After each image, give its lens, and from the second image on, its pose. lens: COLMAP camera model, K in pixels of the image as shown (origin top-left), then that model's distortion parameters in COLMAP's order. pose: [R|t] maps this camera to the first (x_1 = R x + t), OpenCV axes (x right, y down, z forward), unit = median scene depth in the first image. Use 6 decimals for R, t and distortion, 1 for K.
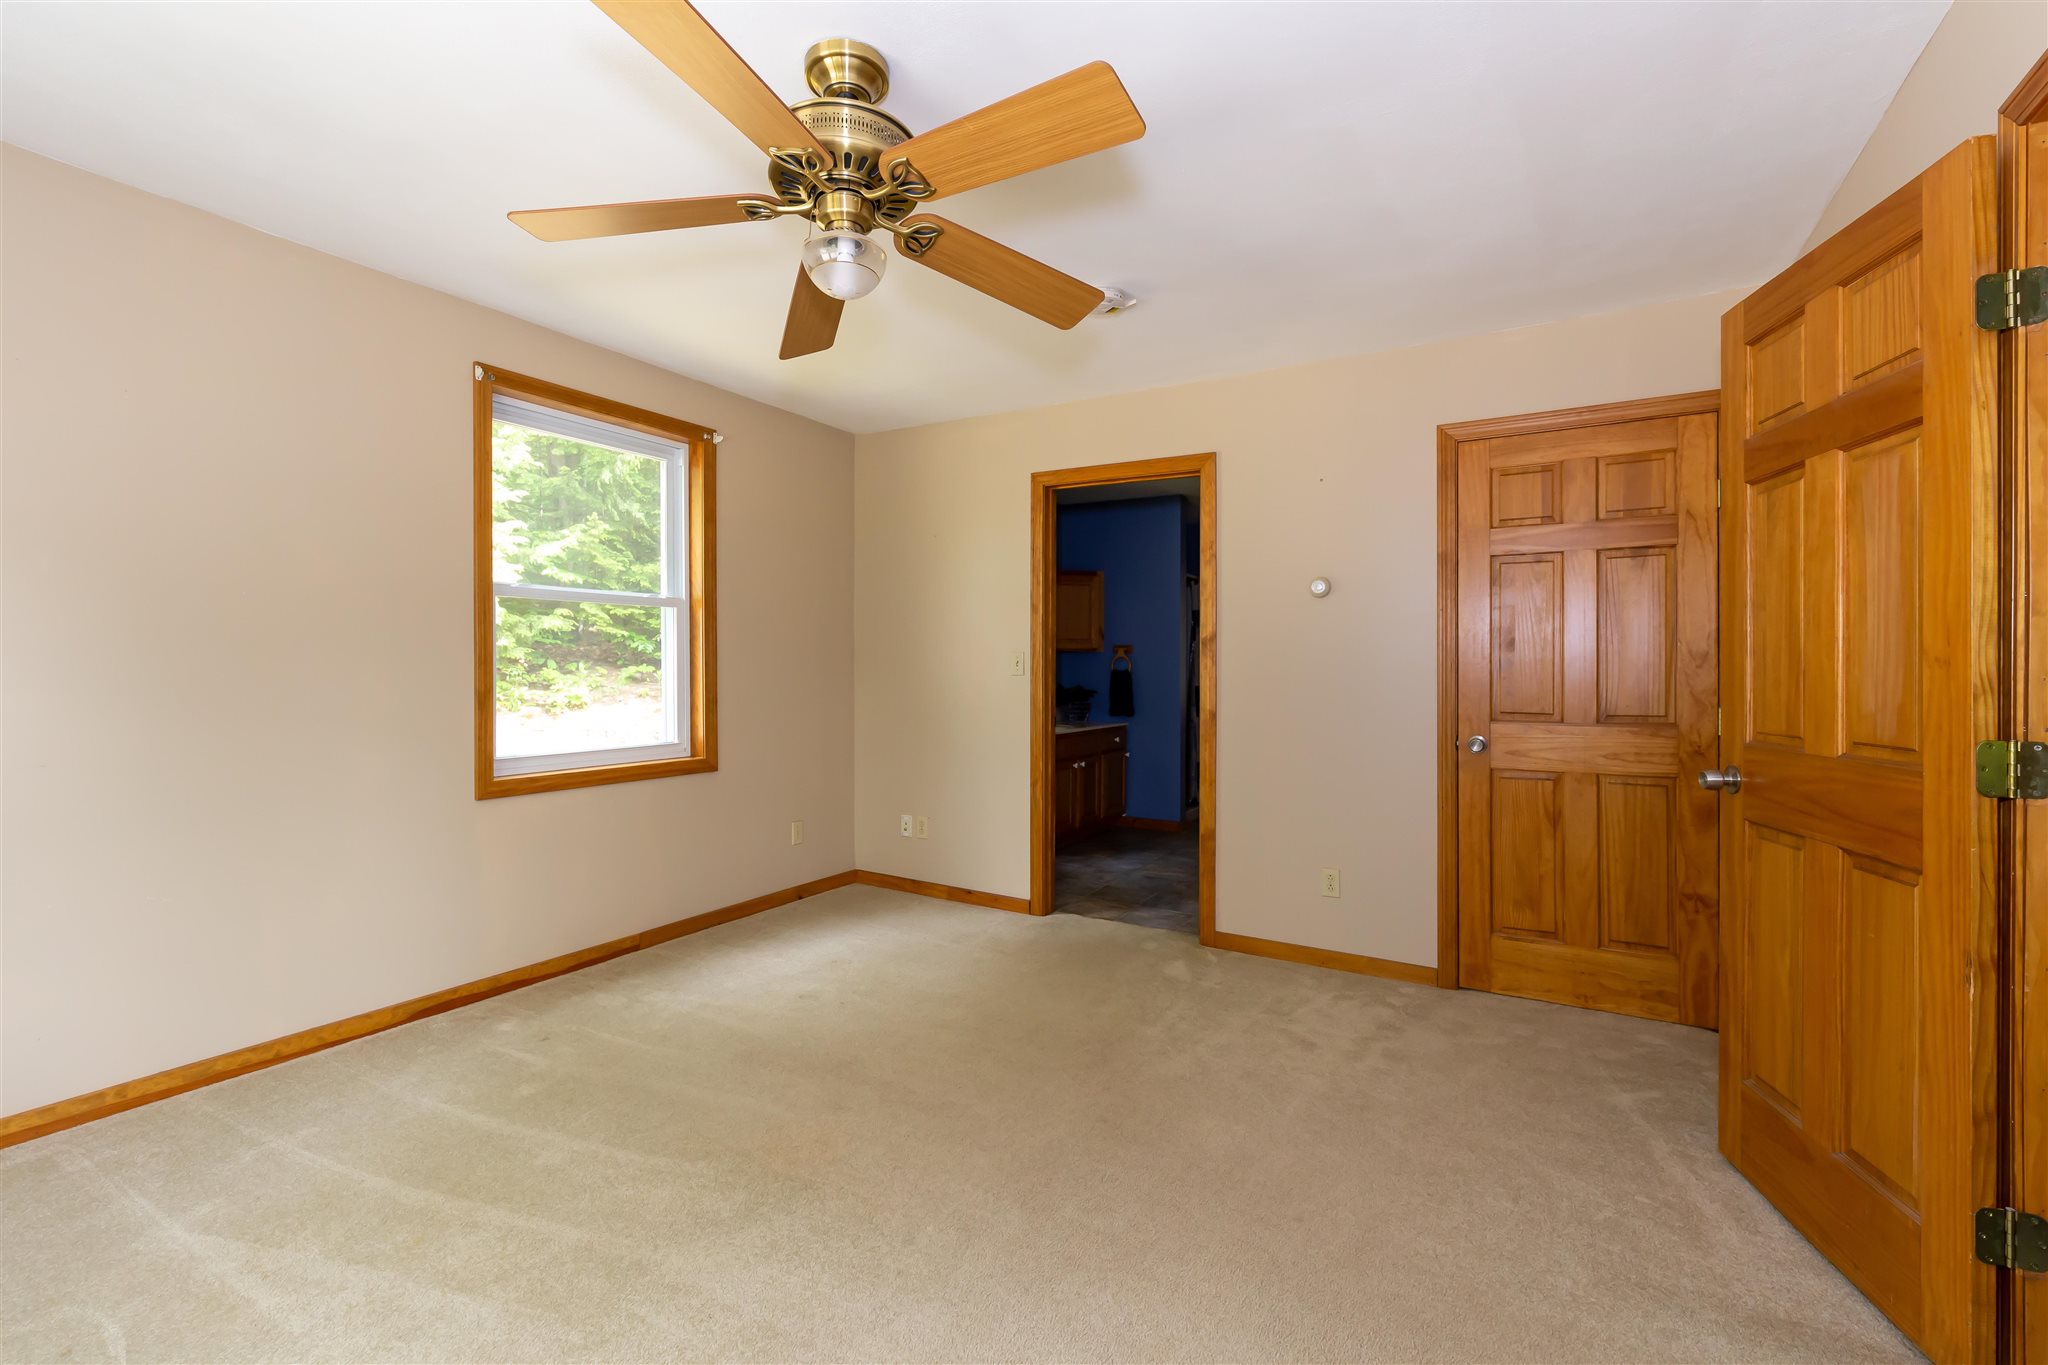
lens RADIAL K [[888.2, 0, 1010.2], [0, 888.2, 673.8], [0, 0, 1]] dist [0.000981, -0.000194]
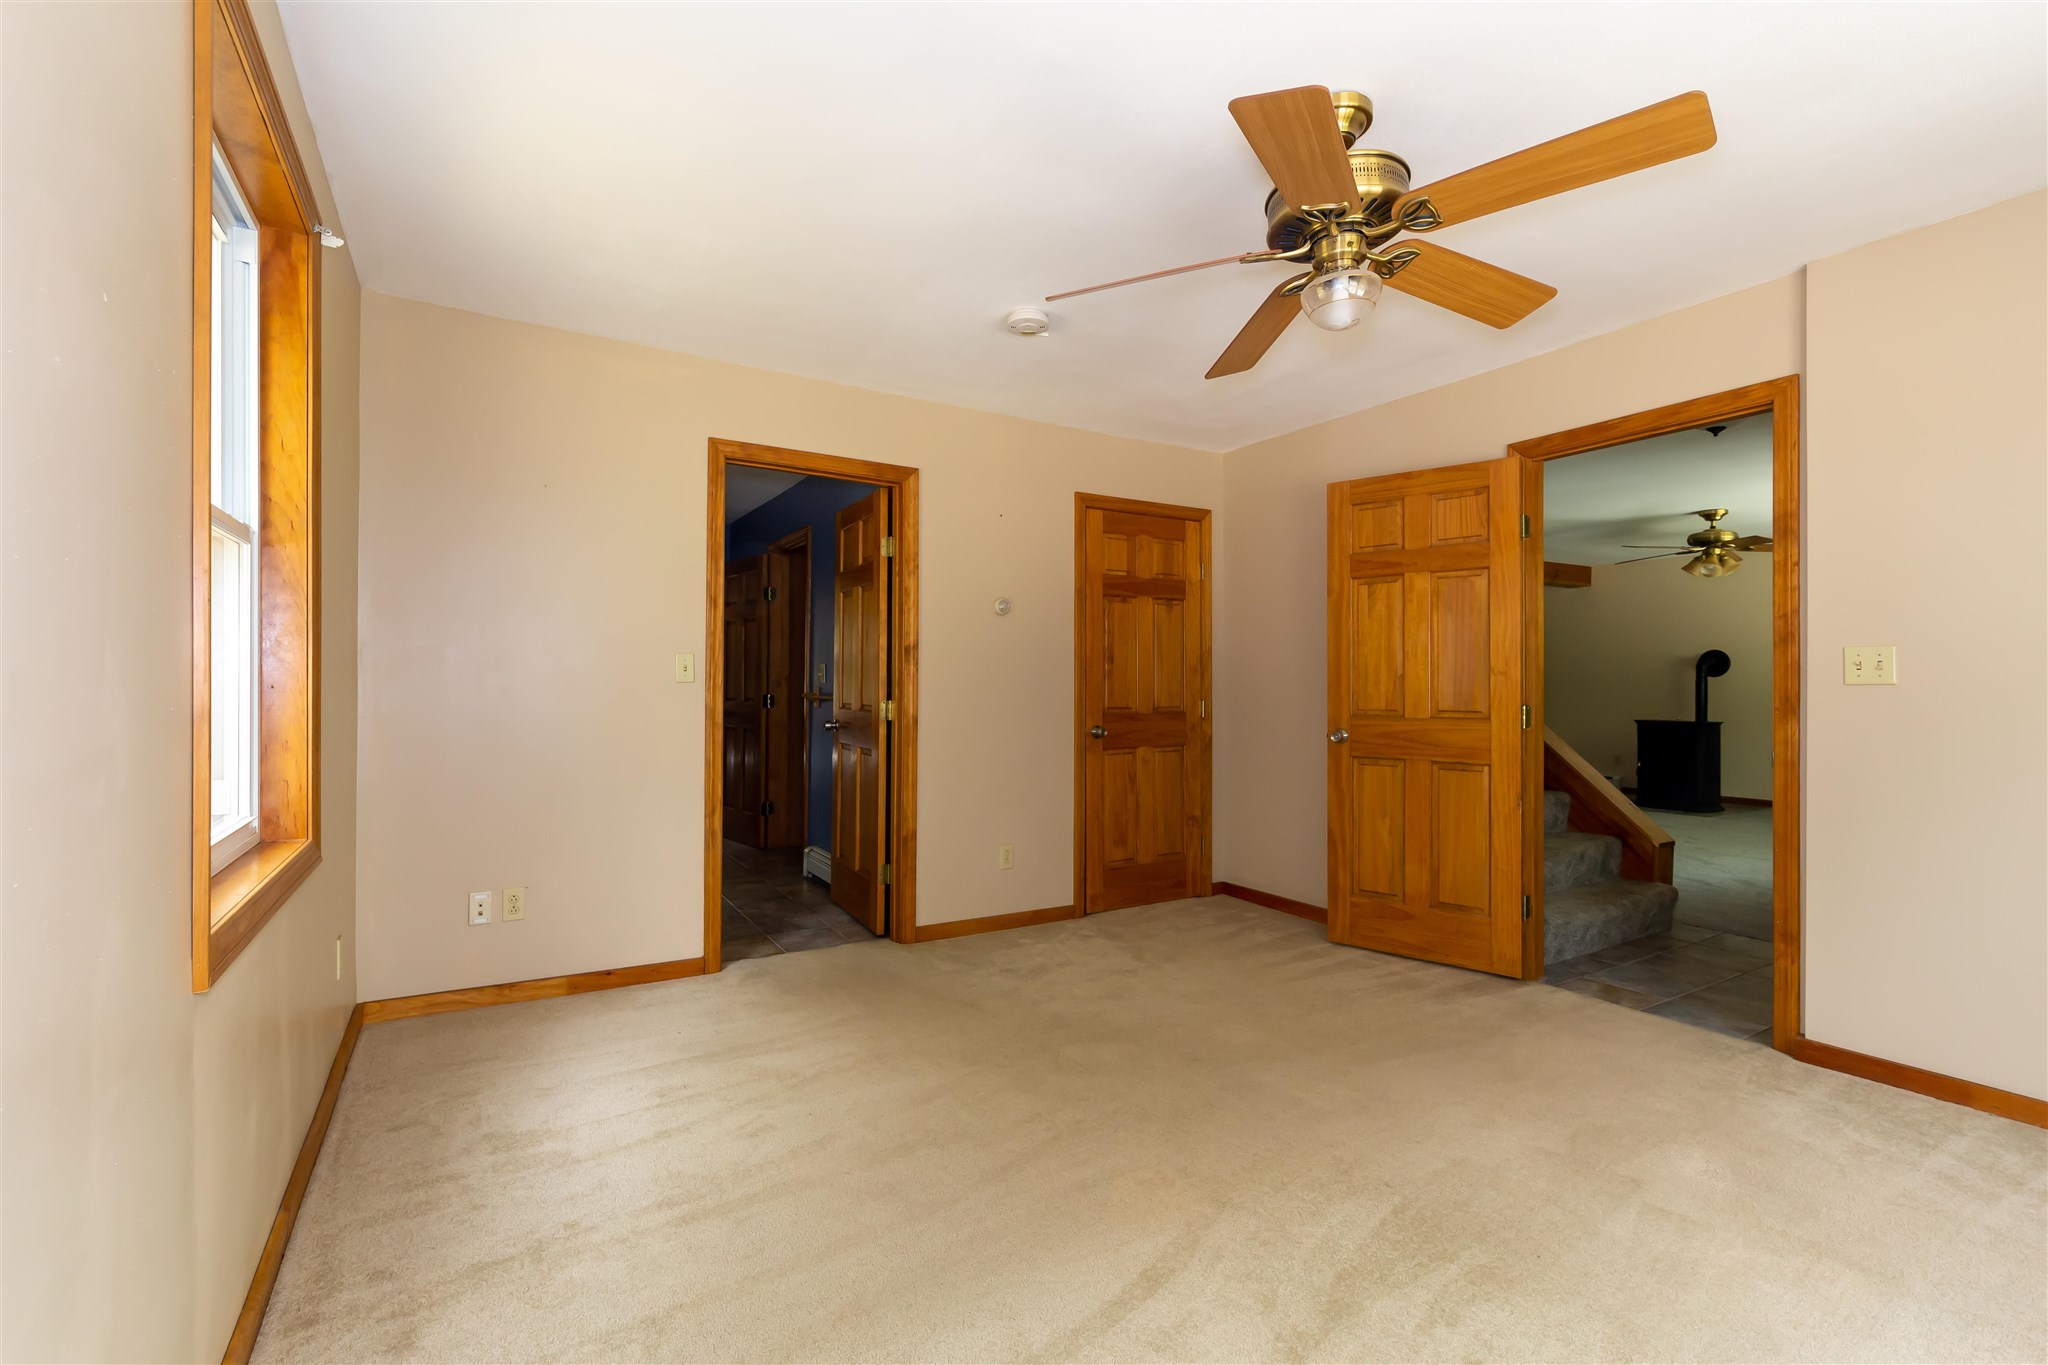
lens RADIAL K [[888.2, 0, 1010.2], [0, 888.2, 673.8], [0, 0, 1]] dist [0.000981, -0.000194]
pose [[0.469389, 0.008881, 0.882947, -0.679214], [0.003031, 0.999927, -0.011669, 0.005356], [-0.882986, 0.008154, 0.469328, 0.434903]]
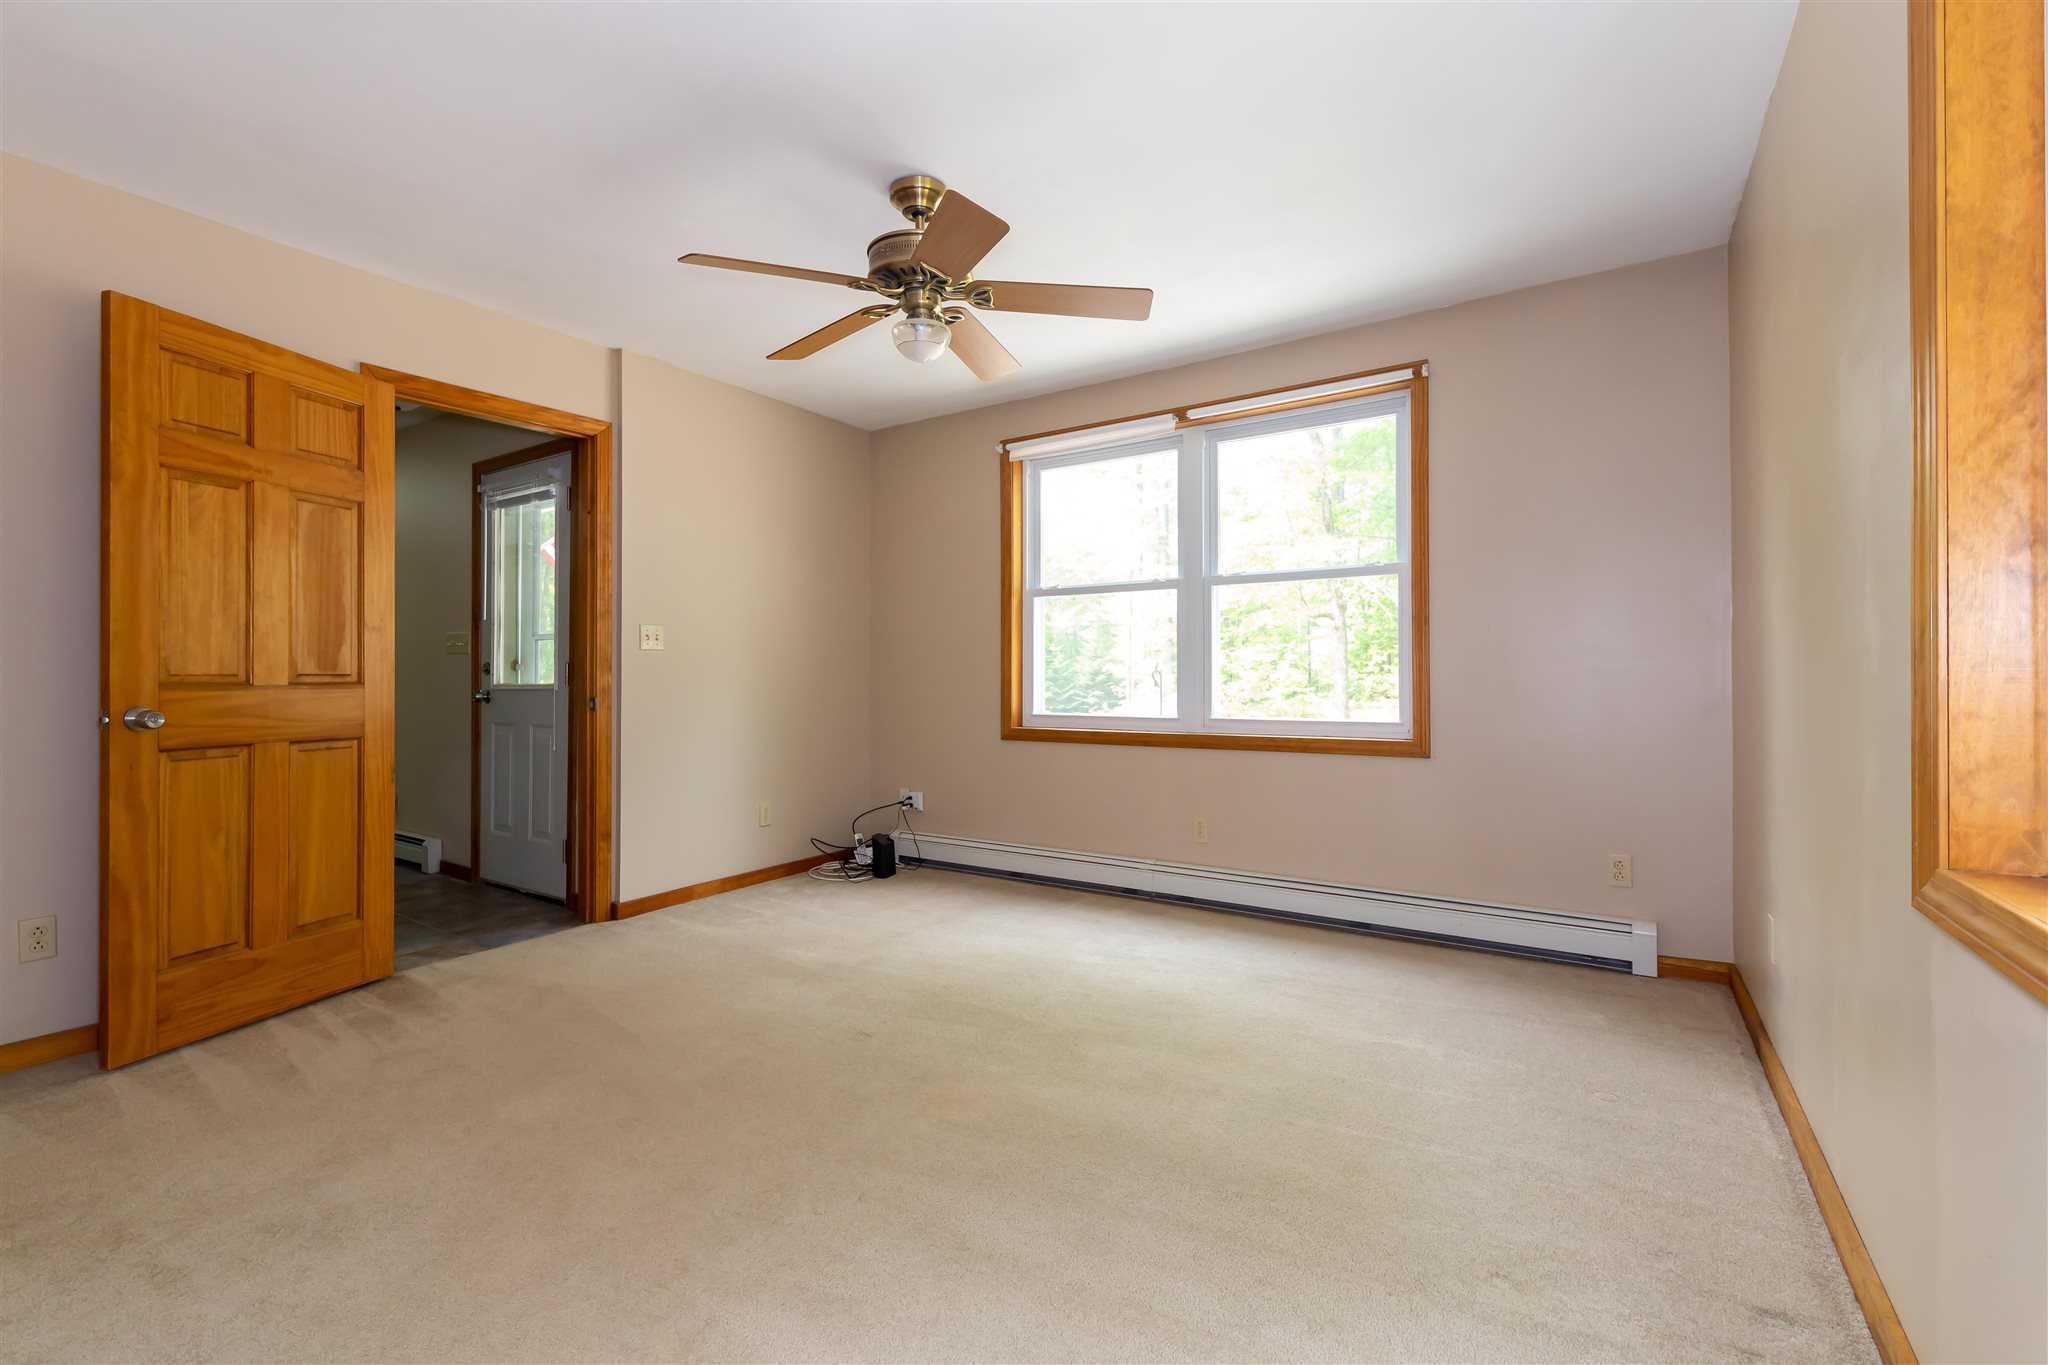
lens RADIAL K [[888.2, 0, 1010.2], [0, 888.2, 673.8], [0, 0, 1]] dist [0.000981, -0.000194]
pose [[-0.998861, 0.001839, 0.047687, -0.202485], [0.001808, 0.999998, -0.000694, 0.038490], [-0.047688, -0.000607, -0.998862, 1.223097]]
